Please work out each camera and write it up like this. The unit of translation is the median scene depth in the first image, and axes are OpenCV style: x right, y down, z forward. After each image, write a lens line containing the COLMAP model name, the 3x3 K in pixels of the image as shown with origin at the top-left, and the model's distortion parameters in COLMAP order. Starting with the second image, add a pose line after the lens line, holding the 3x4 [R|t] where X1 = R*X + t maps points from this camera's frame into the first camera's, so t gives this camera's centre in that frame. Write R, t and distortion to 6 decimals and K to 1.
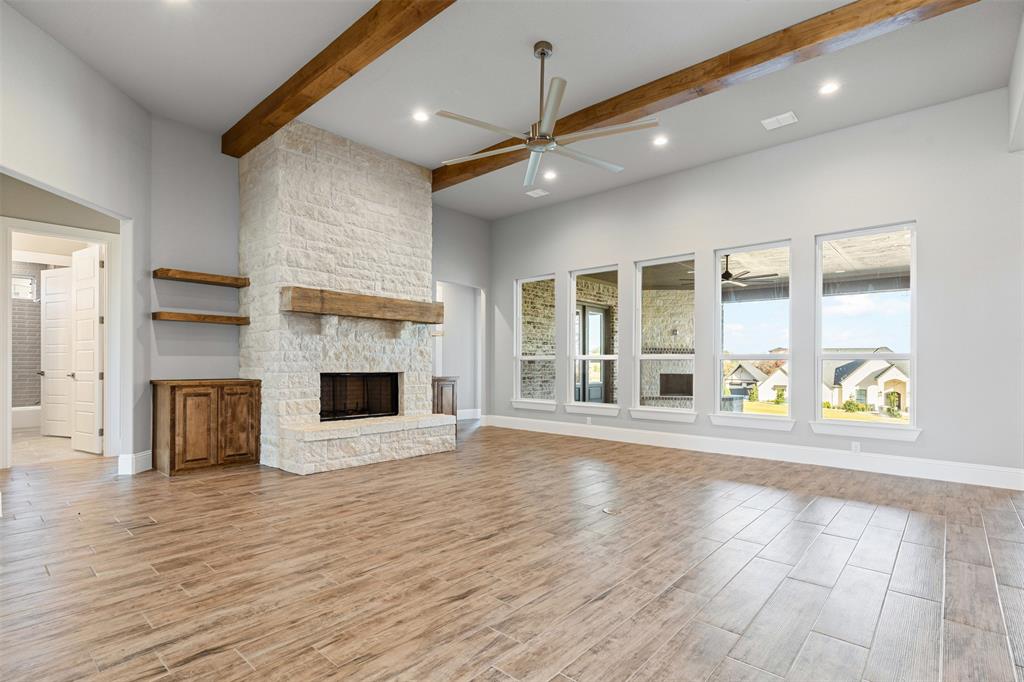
lens RADIAL K [[498.0, 0, 531.9], [0, 498.0, 363.9], [0, 0, 1]] dist [0.004493, 0.000035]
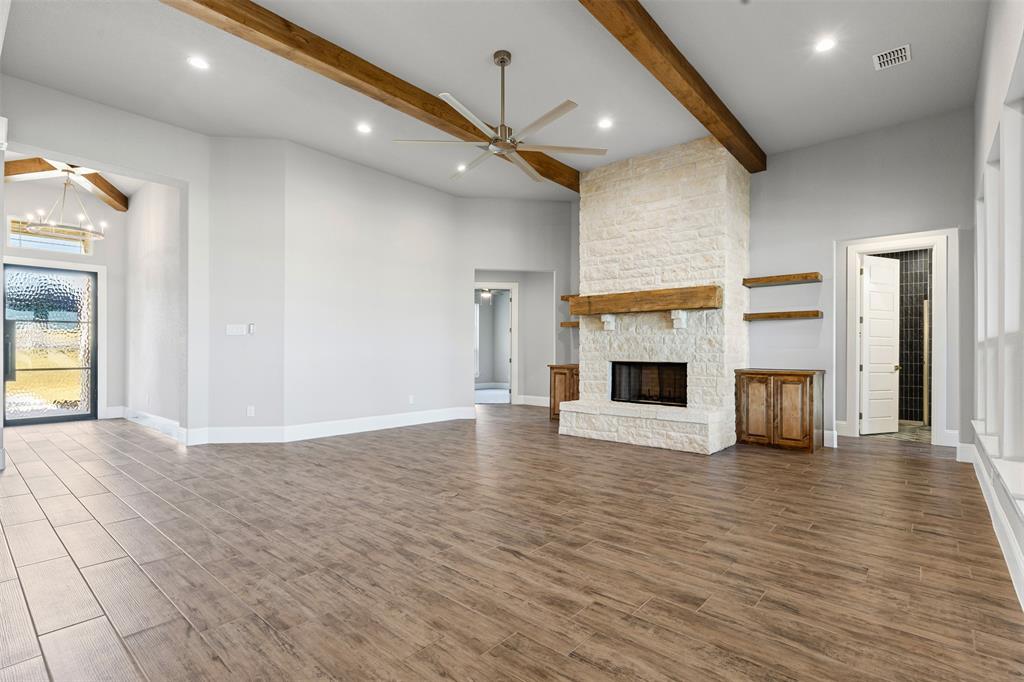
lens RADIAL K [[498.0, 0, 511.9], [0, 498.0, 348.6], [0, 0, 1]] dist [0.004493, 0.000035]
pose [[-0.016233, -0.015386, -0.999750, 0.797071], [-0.004496, 0.999873, -0.015315, 0.006697], [0.999858, 0.004246, -0.016300, 0.765748]]
